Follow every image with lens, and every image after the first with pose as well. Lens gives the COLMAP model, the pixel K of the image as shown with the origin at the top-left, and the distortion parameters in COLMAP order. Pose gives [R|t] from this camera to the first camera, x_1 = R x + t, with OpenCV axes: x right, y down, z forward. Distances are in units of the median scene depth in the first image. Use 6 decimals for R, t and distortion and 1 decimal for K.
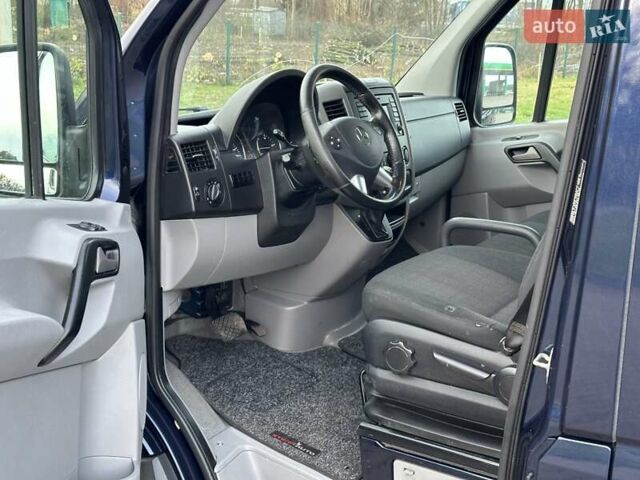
lens RADIAL K [[887.8, 0, 320.0], [0, 887.8, 240.0], [0, 0, 1]] dist [0.138291, 0.035258]
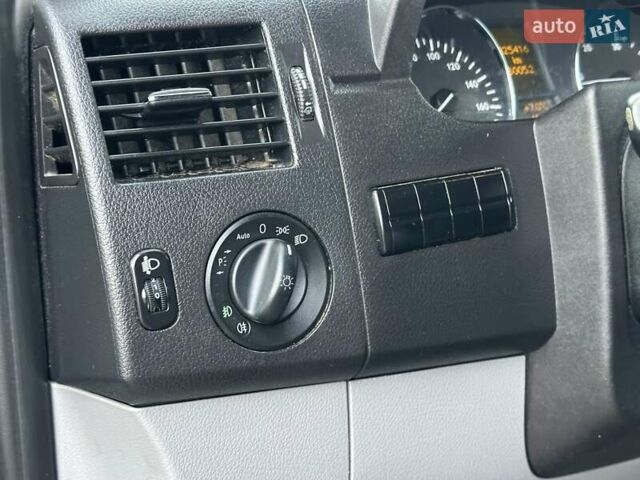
lens RADIAL K [[887.8, 0, 320.0], [0, 887.8, 240.0], [0, 0, 1]] dist [0.138291, 0.035258]
pose [[0.896072, 0.074902, -0.437543, -0.017508], [-0.057901, 0.996963, 0.052088, -0.066441], [0.440116, -0.021340, 0.897687, 0.740314]]
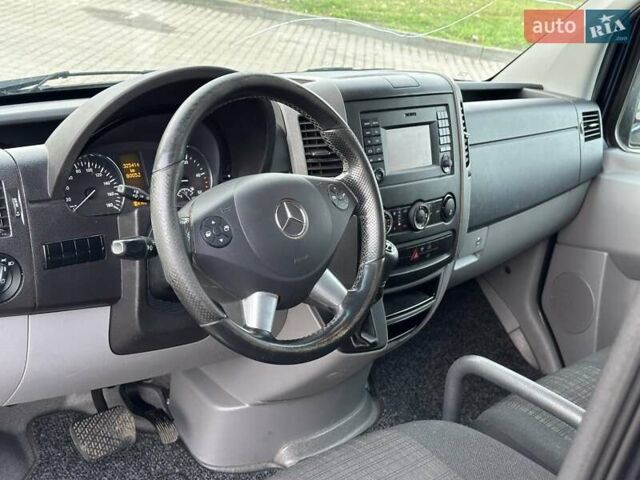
lens RADIAL K [[887.8, 0, 320.0], [0, 887.8, 240.0], [0, 0, 1]] dist [0.138291, 0.035258]
pose [[0.961013, 0.196508, -0.194524, 0.161462], [-0.172266, 0.975798, 0.134696, -0.168462], [0.216285, -0.095934, 0.971606, 0.449926]]
